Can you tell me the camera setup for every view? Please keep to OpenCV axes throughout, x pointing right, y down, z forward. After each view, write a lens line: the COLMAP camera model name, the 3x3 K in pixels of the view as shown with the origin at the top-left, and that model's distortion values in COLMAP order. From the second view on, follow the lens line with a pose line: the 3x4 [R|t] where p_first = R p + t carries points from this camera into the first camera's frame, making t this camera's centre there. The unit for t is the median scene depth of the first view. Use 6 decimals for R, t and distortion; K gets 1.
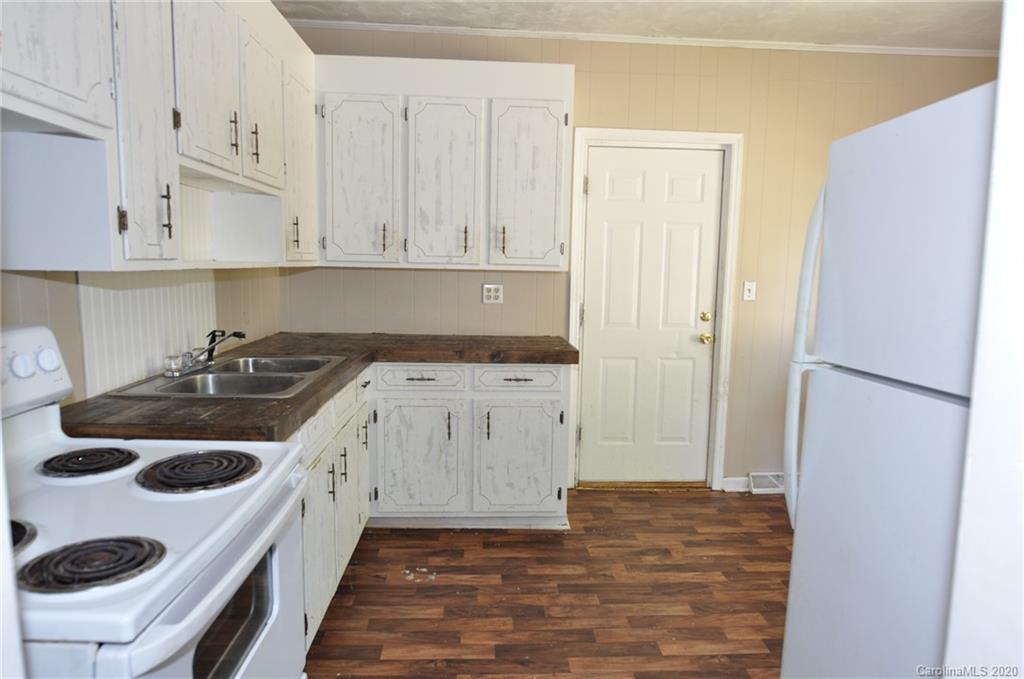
lens RADIAL K [[617.2, 0, 515.6], [0, 617.2, 337.5], [0, 0, 1]] dist [-0.015085, -0.001770]
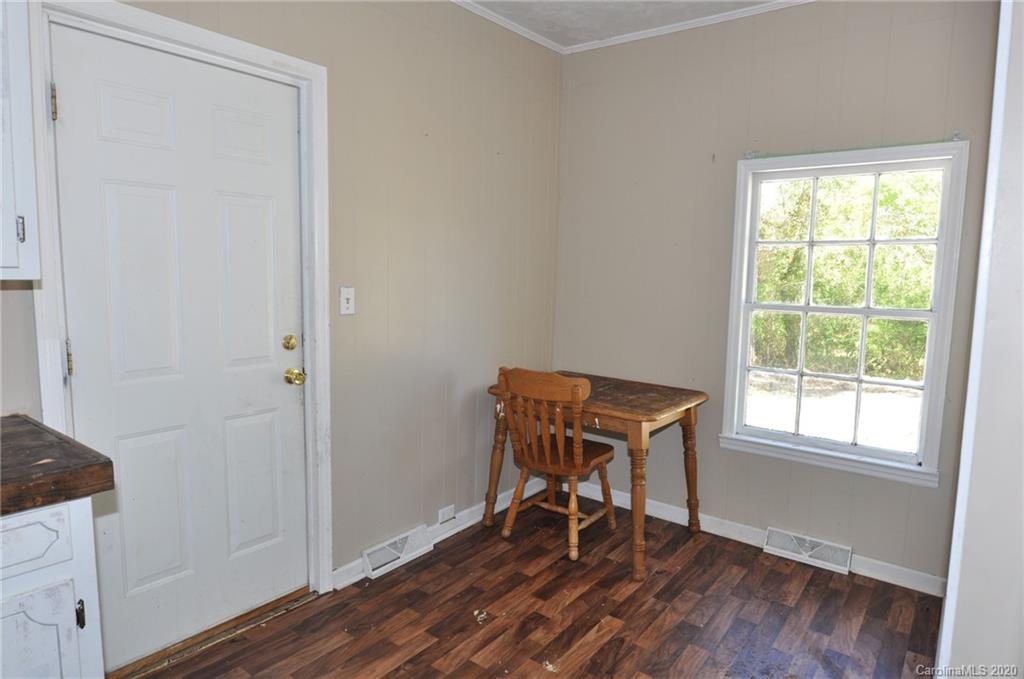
lens RADIAL K [[617.2, 0, 517.3], [0, 617.2, 337.8], [0, 0, 1]] dist [-0.015085, -0.001770]
pose [[0.647342, -0.085659, 0.757371, -0.030747], [0.077428, 0.995915, 0.046459, -0.053619], [-0.758256, 0.028567, 0.651330, 0.418452]]
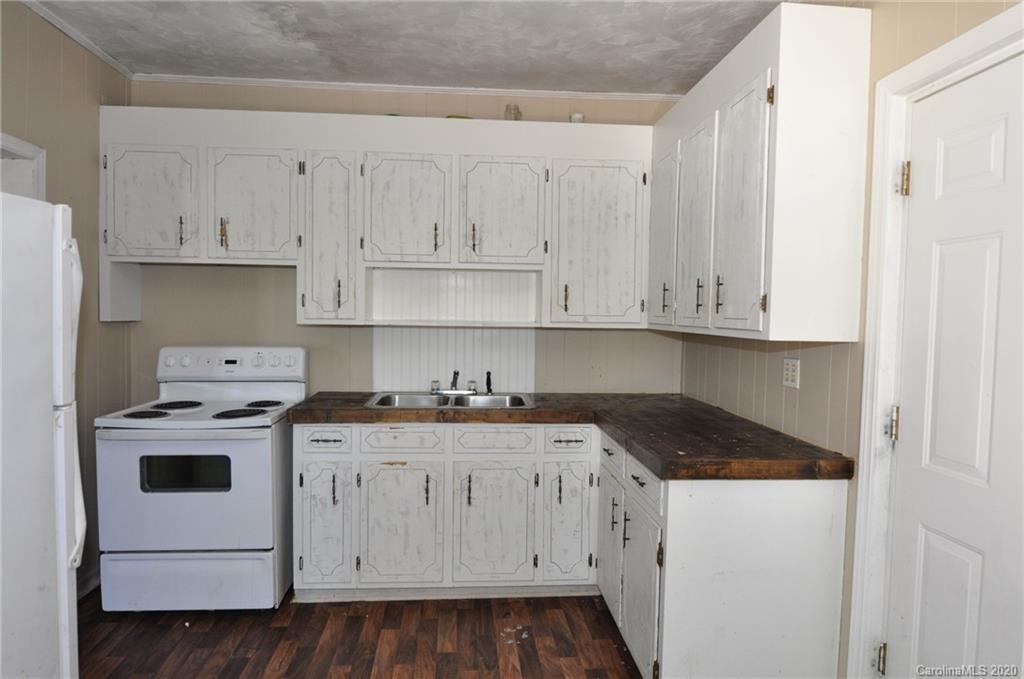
lens RADIAL K [[617.2, 0, 513.9], [0, 617.2, 344.8], [0, 0, 1]] dist [-0.015085, -0.001770]
pose [[0.035203, 0.026854, -0.999019, 0.665755], [-0.136487, 0.990402, 0.021813, -0.080666], [0.990016, 0.135585, 0.038530, 0.725200]]
